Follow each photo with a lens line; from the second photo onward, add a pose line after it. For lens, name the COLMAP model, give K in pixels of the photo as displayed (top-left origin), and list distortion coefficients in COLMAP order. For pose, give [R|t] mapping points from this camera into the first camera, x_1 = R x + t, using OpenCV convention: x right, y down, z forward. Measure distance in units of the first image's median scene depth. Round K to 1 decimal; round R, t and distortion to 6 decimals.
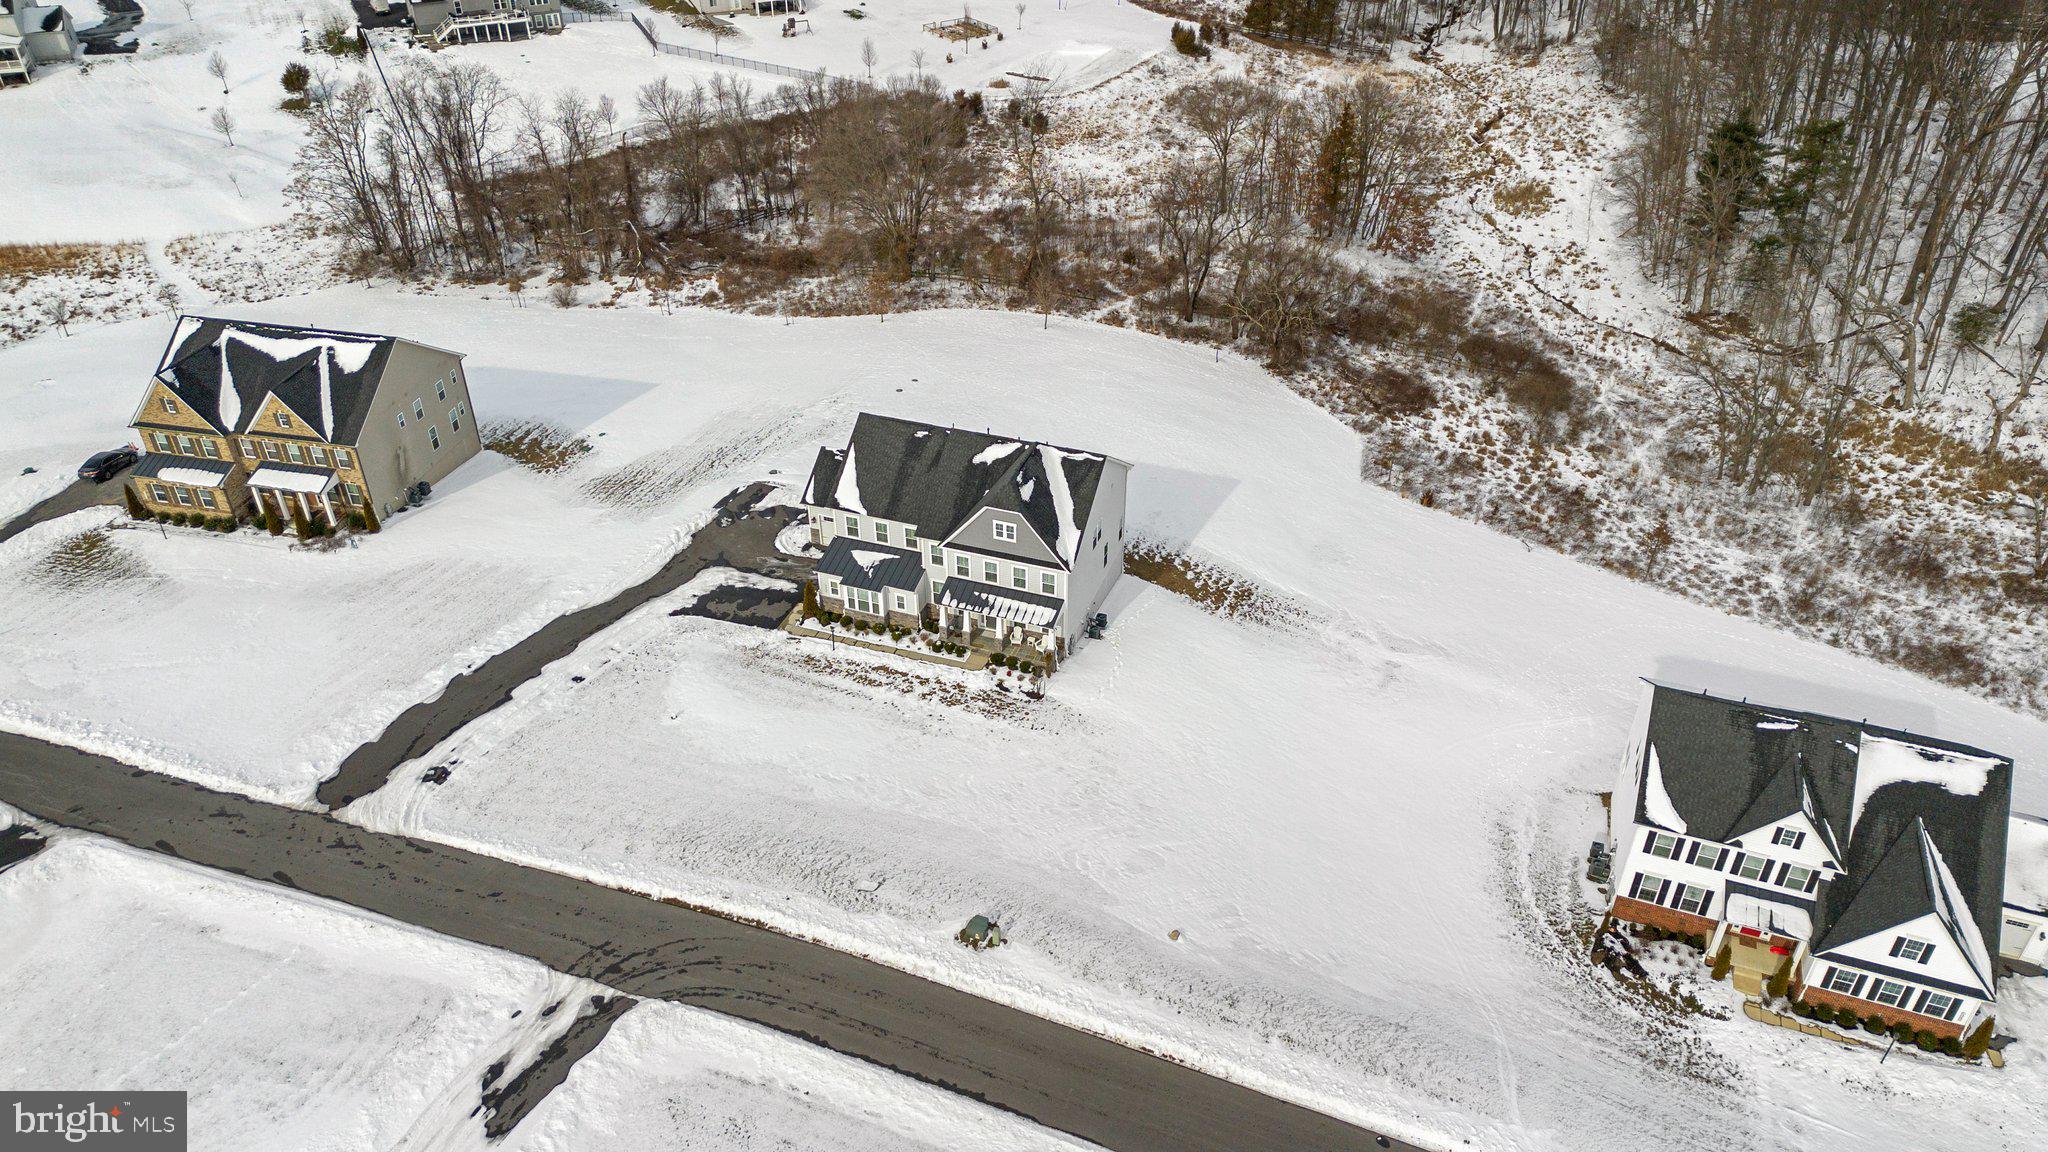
lens RADIAL K [[1451.5, 0, 1025.1], [0, 1451.5, 551.0], [0, 0, 1]] dist [0.070788, -0.075720]
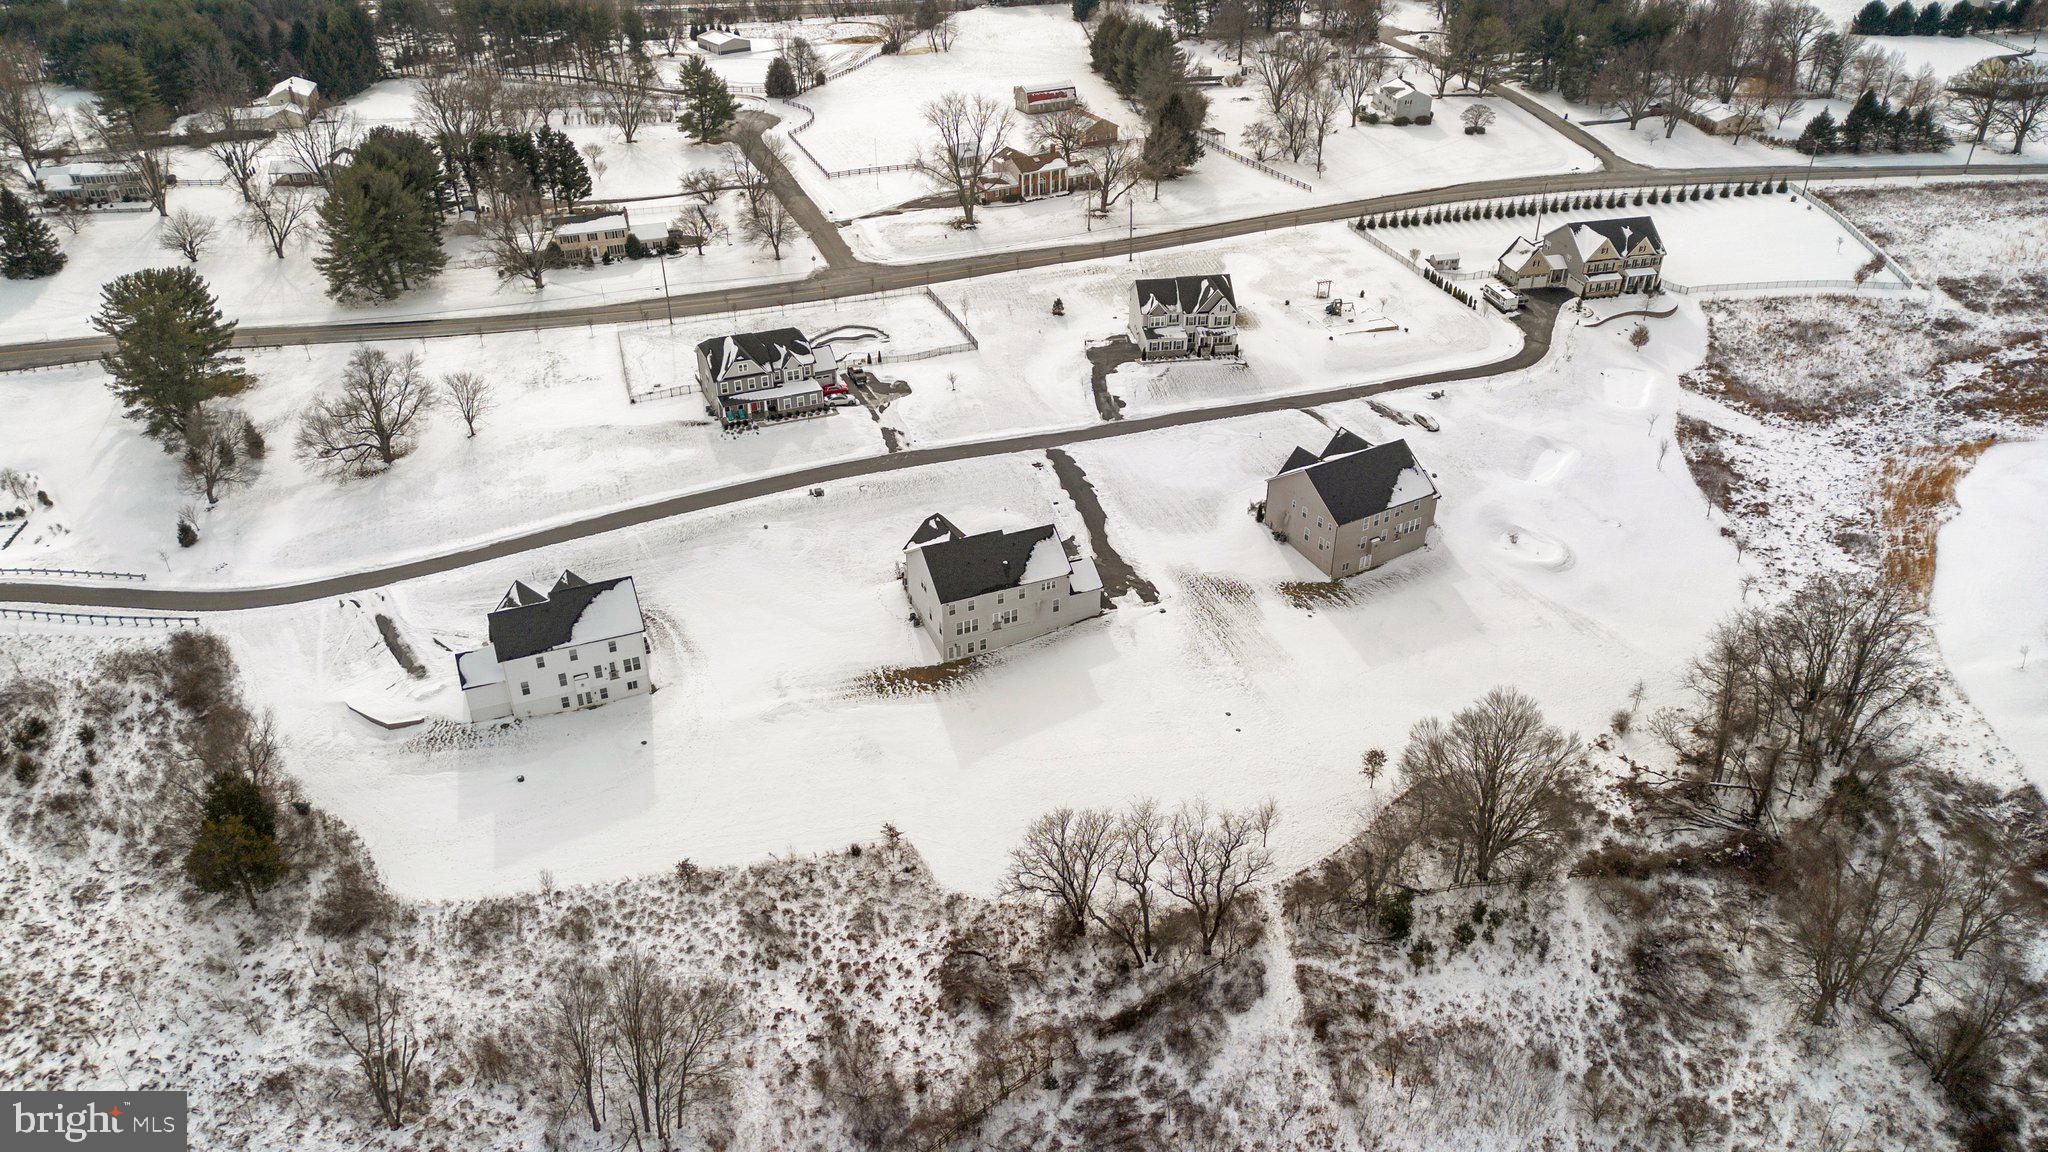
lens RADIAL K [[1432.6, 0, 1027.8], [0, 1432.6, 570.2], [0, 0, 1]] dist [0.088705, -0.089646]
pose [[-0.726065, 0.361148, -0.585152, 1.065544], [-0.383242, 0.494016, 0.780432, -1.572546], [0.570925, 0.790899, -0.220280, 1.516199]]
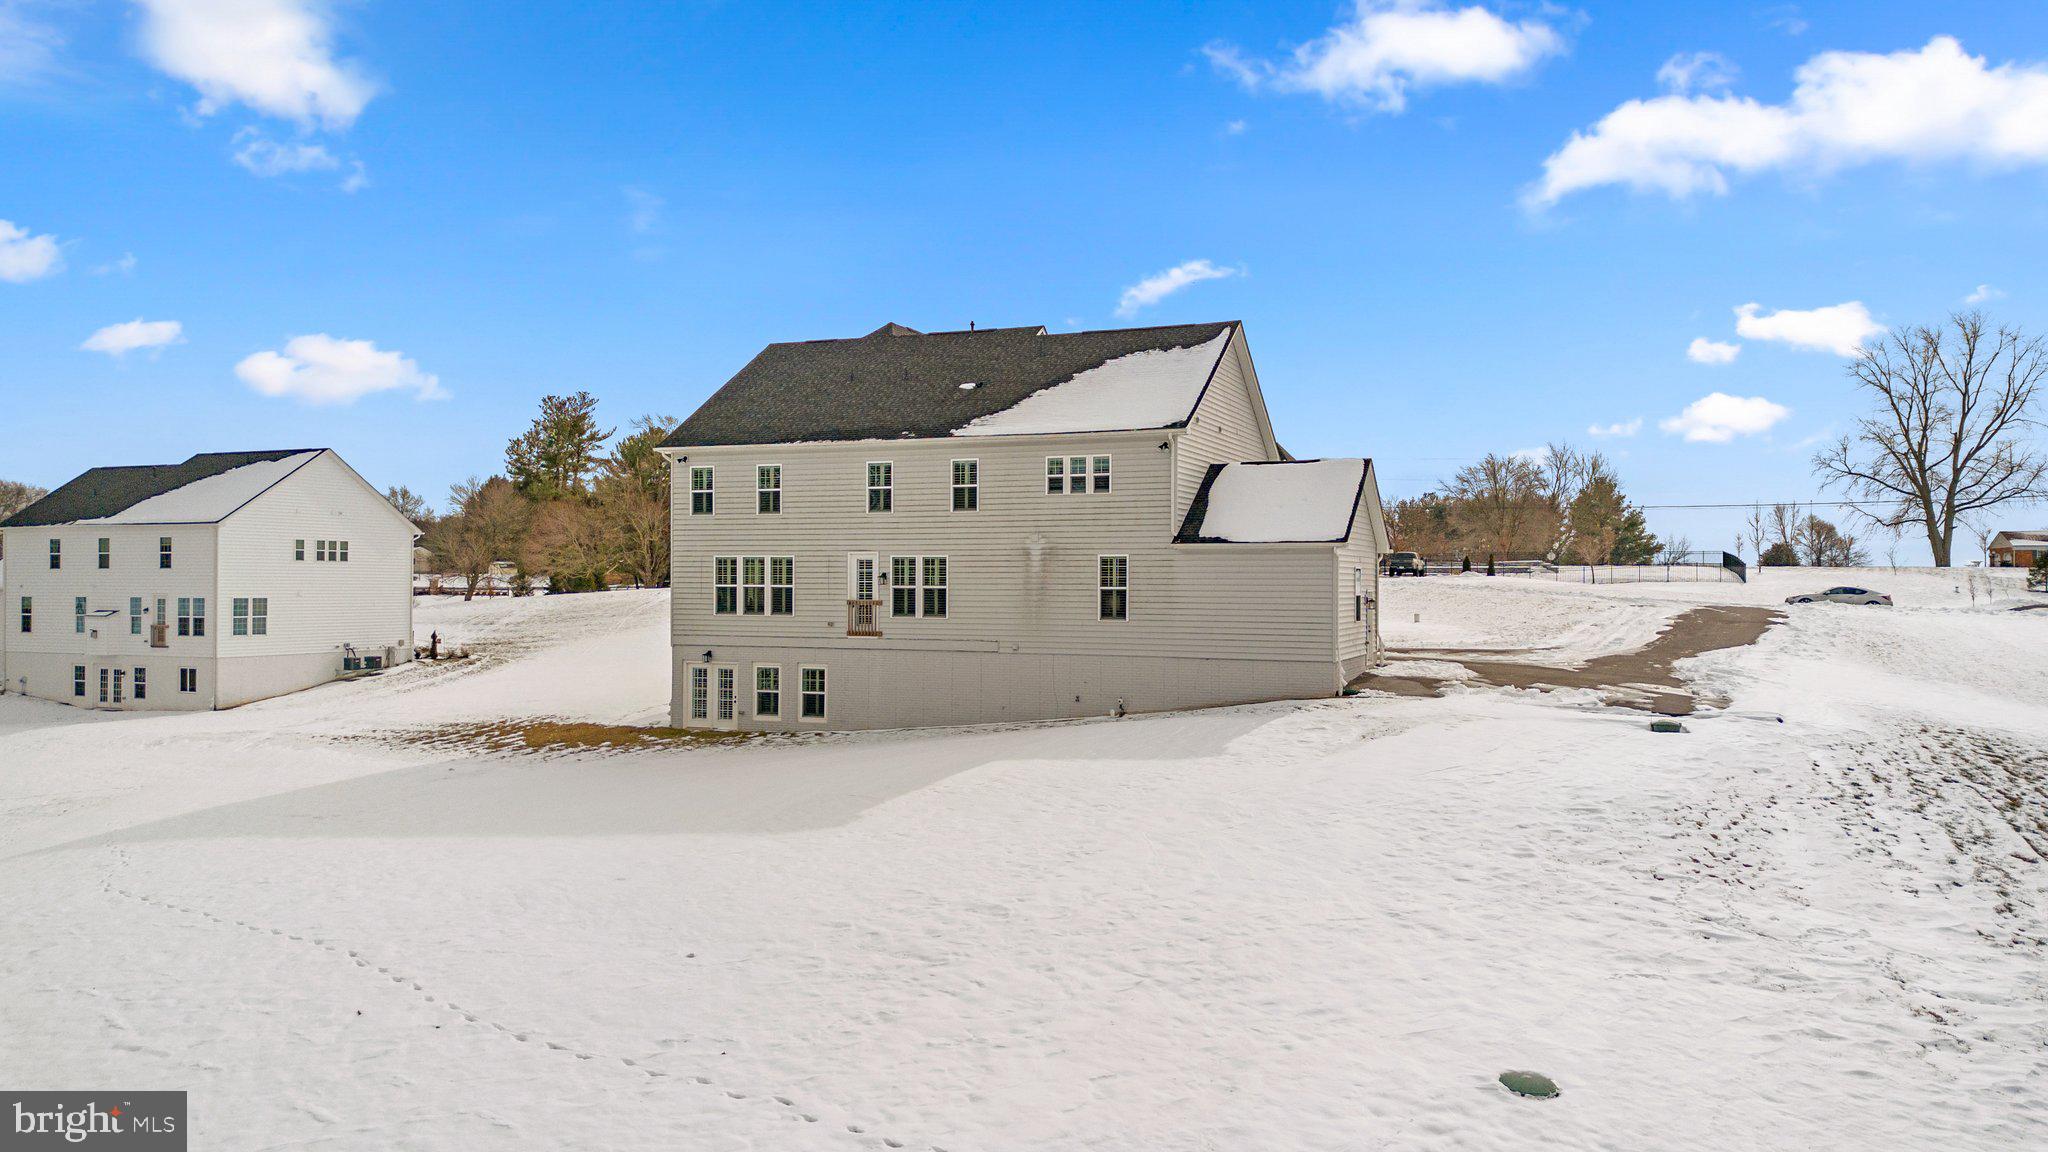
lens RADIAL K [[1432.6, 0, 1027.8], [0, 1432.6, 570.2], [0, 0, 1]] dist [0.088705, -0.089646]
pose [[-0.998697, -0.001949, 0.051004, -0.072793], [0.026313, 0.836594, 0.547191, -0.297374], [-0.043736, 0.547820, -0.835452, 1.512416]]
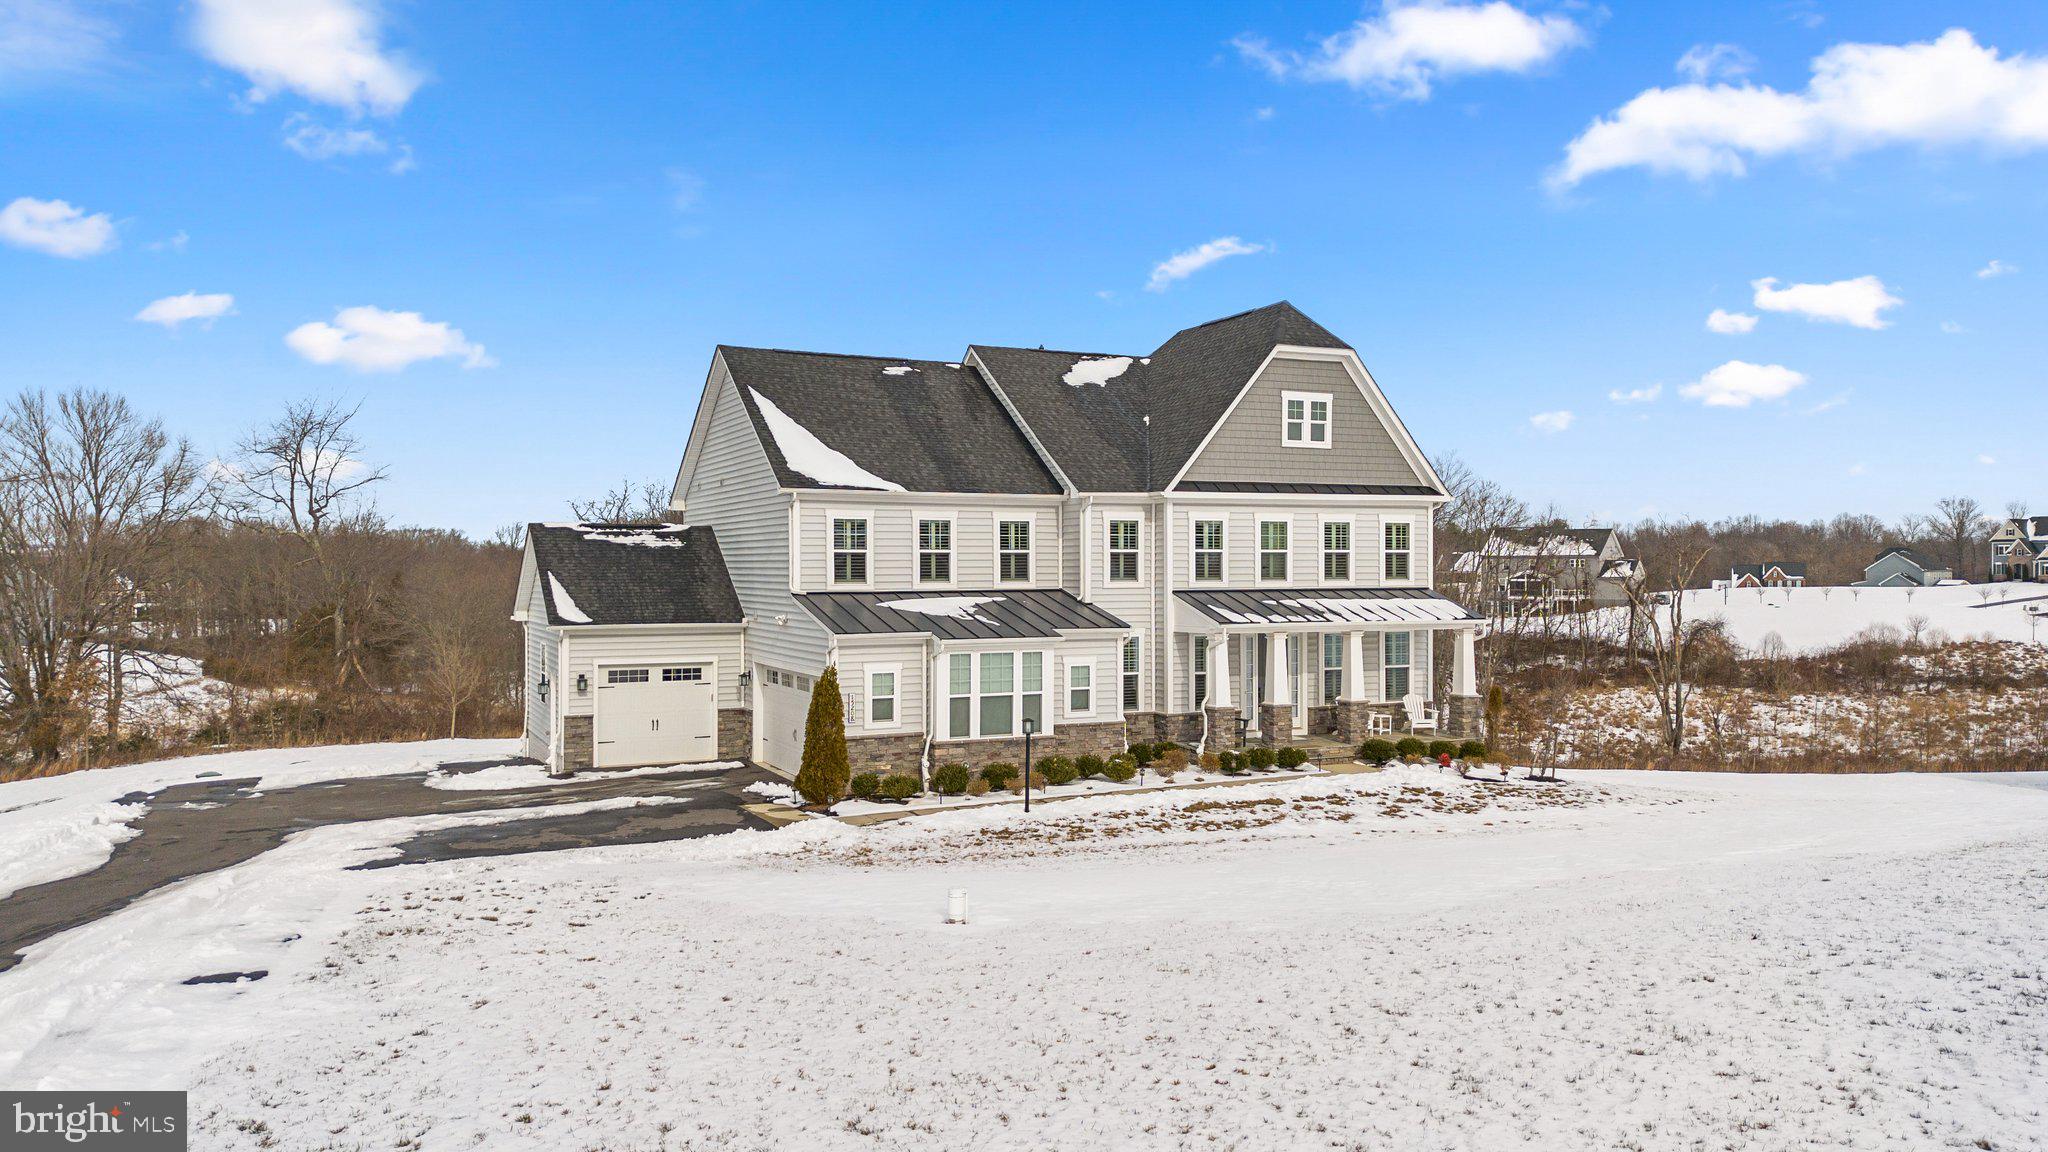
lens RADIAL K [[1432.6, 0, 1027.8], [0, 1432.6, 570.2], [0, 0, 1]] dist [0.088705, -0.089646]
pose [[0.700813, 0.002540, 0.713341, -0.346753], [0.395224, 0.831100, -0.391243, 0.144387], [-0.593851, 0.556118, 0.581441, 0.806242]]
